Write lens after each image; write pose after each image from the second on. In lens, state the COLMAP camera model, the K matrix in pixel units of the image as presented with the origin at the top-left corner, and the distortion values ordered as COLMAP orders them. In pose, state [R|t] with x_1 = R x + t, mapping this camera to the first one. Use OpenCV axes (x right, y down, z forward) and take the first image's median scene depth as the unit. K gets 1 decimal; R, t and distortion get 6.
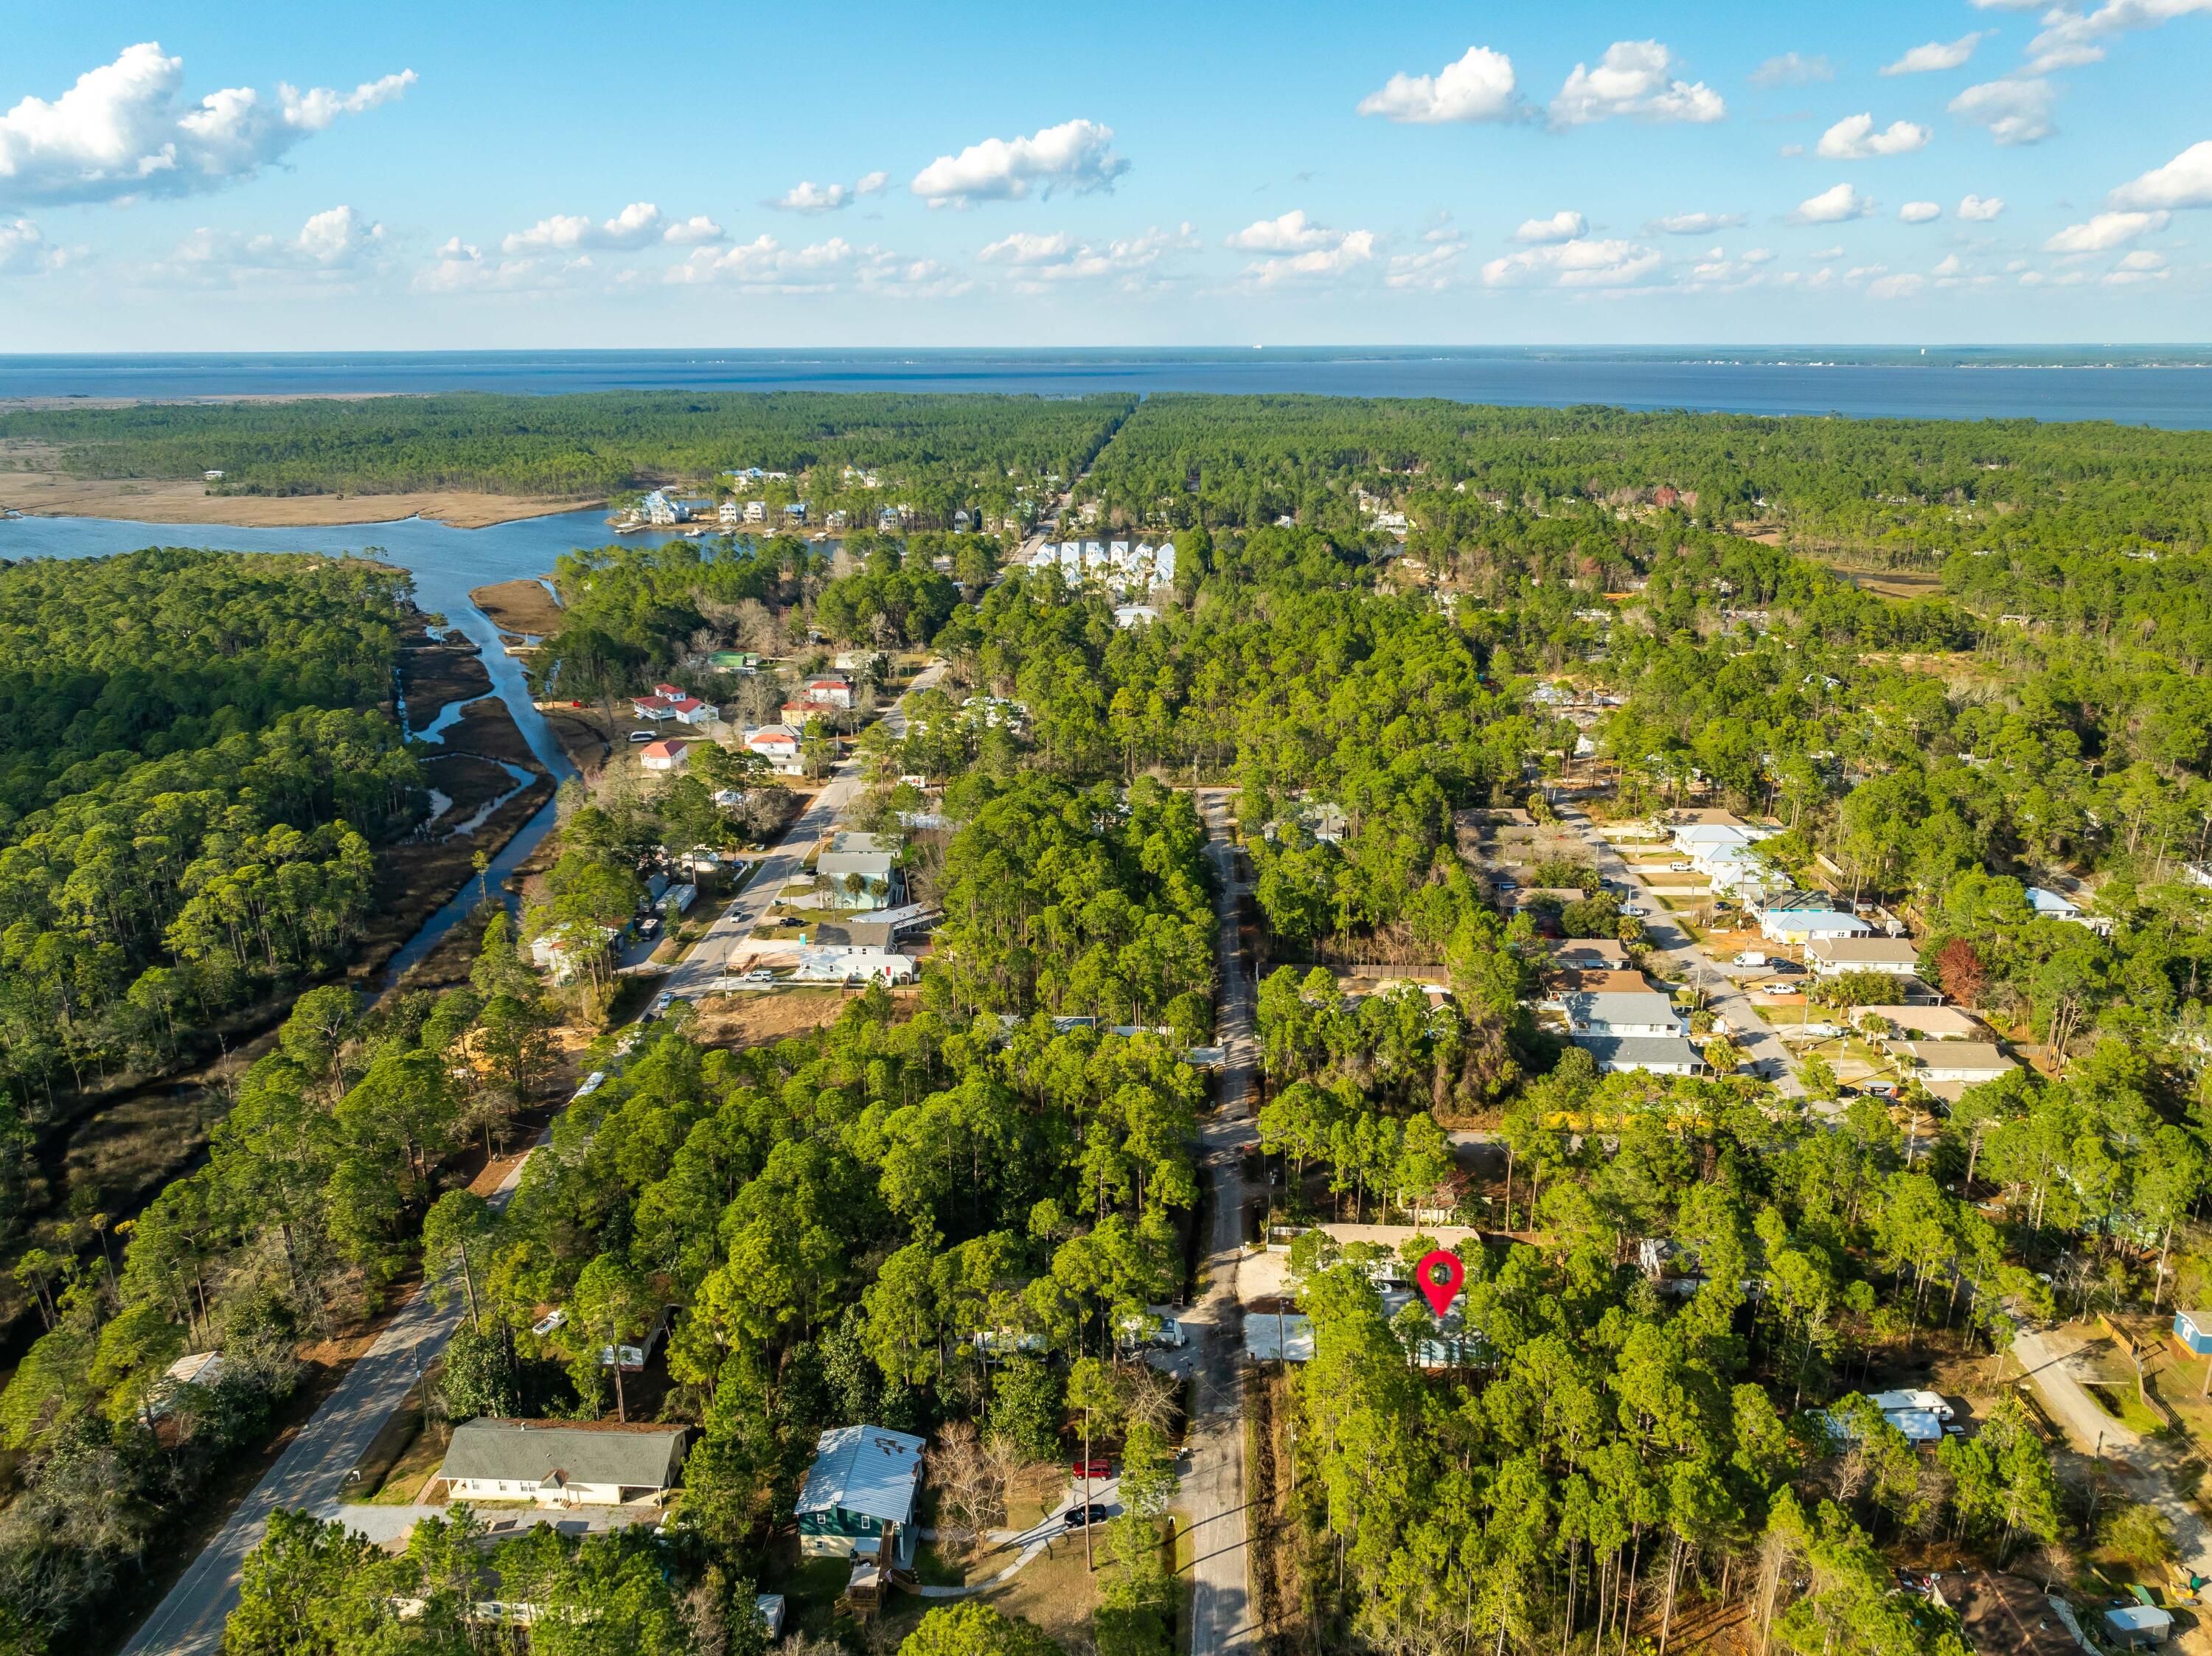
lens RADIAL K [[1601.7, 0, 1106.0], [0, 1601.7, 828.0], [0, 0, 1]] dist [-0.022389, 0.027009]
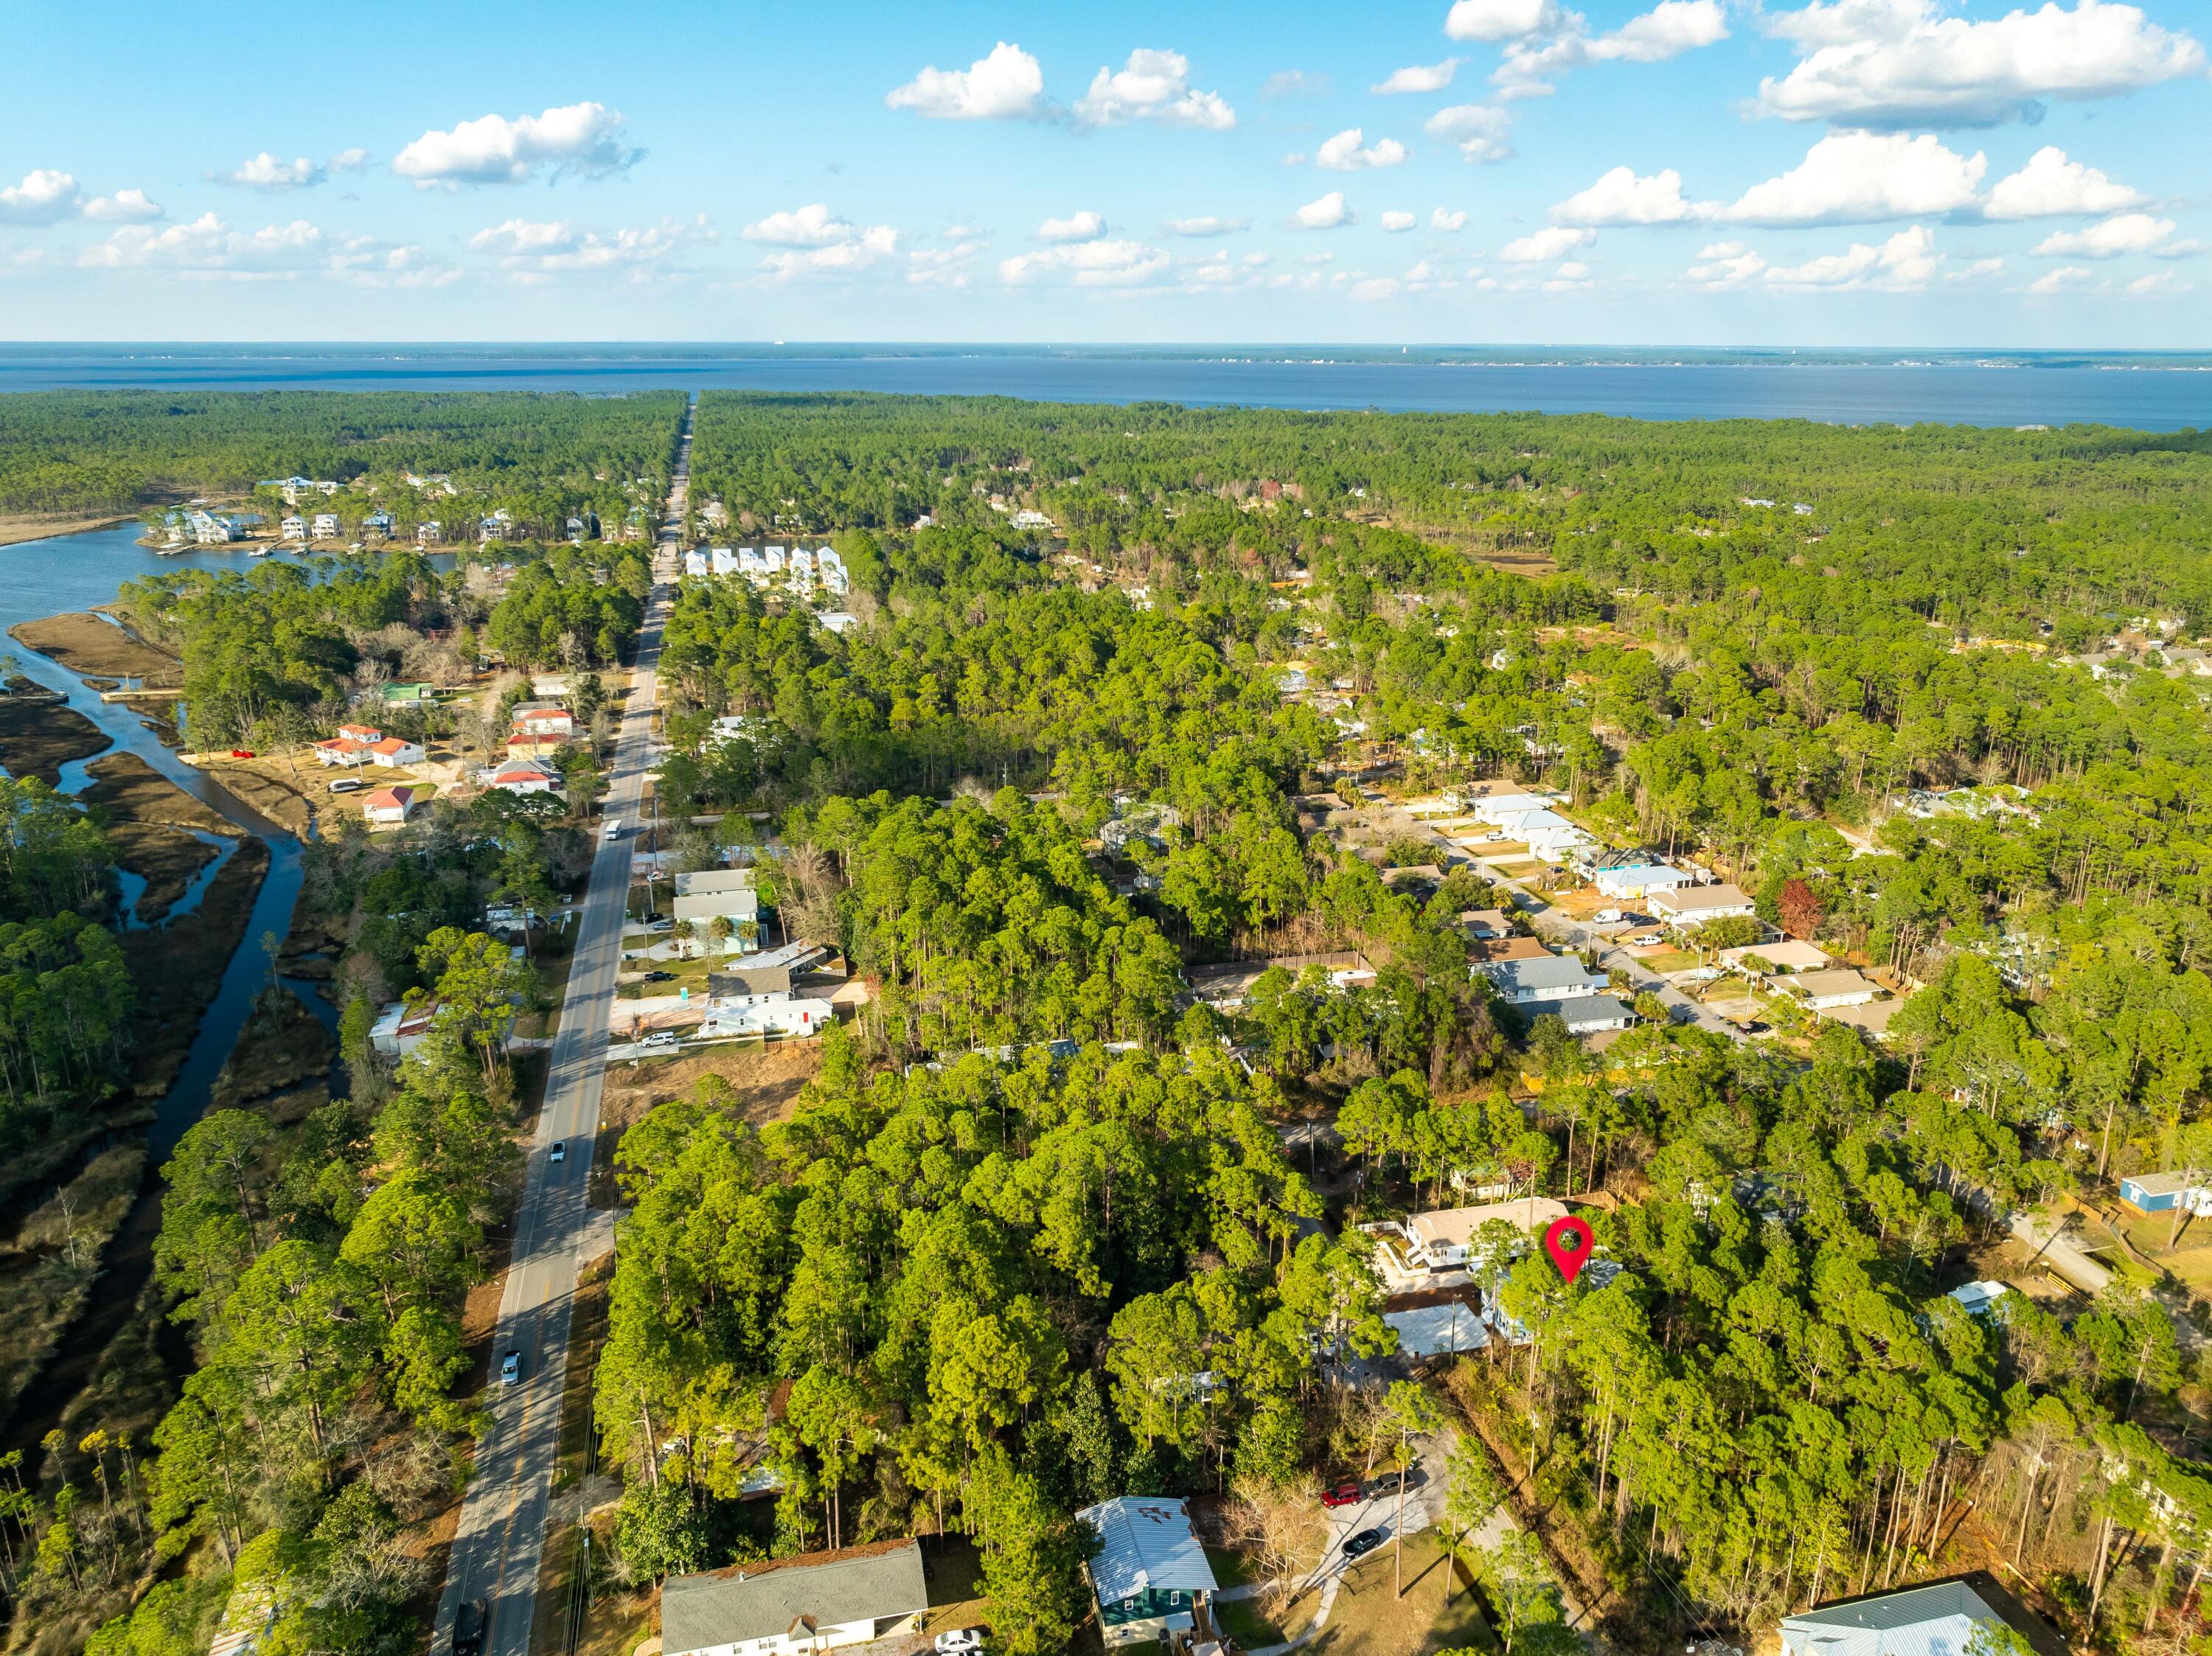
lens RADIAL K [[1612.8, 0, 1105.9], [0, 1612.8, 838.7], [0, 0, 1]] dist [-0.004865, -0.006173]
pose [[0.954744, -0.081404, 0.286071, -0.074551], [0.079761, 0.996662, 0.017414, -0.005216], [-0.286534, 0.006191, 0.958050, 0.017875]]
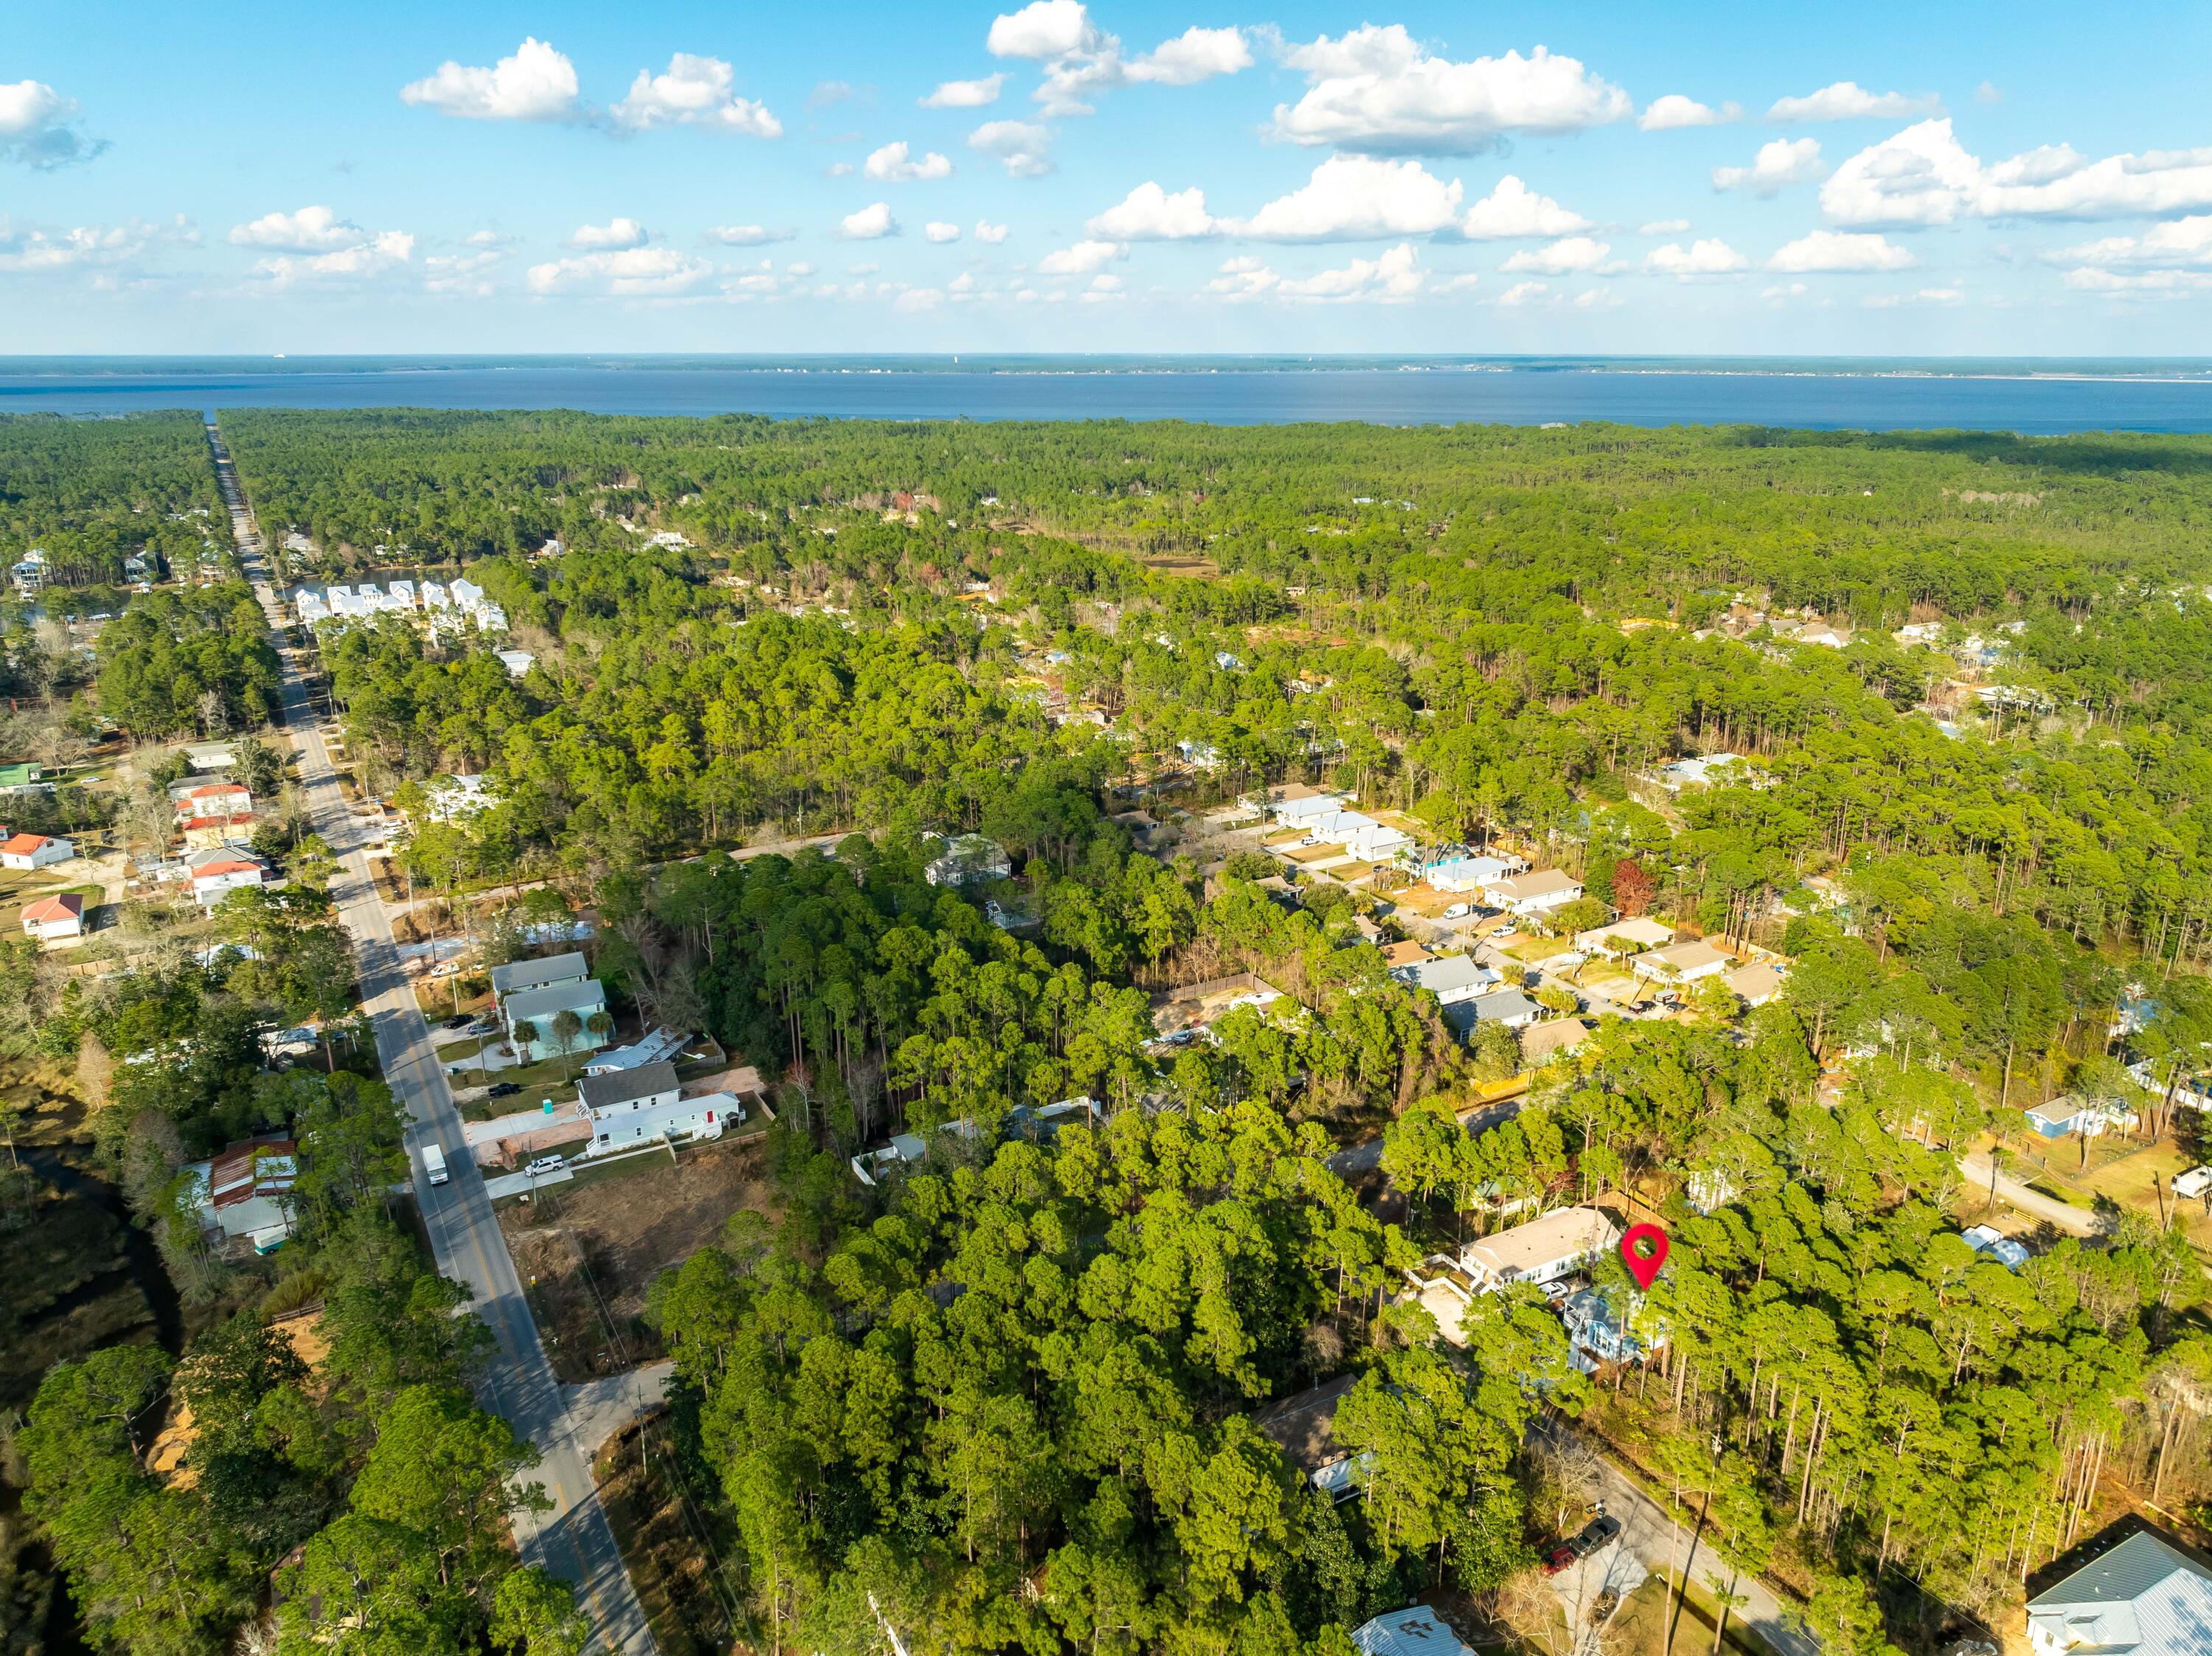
lens RADIAL K [[1601.7, 0, 1106.0], [0, 1601.7, 828.0], [0, 0, 1]] dist [-0.022389, 0.027009]
pose [[0.833019, -0.154933, 0.531107, -0.123489], [0.157495, 0.986676, 0.040806, -0.018904], [-0.530353, 0.049655, 0.846322, 0.062420]]
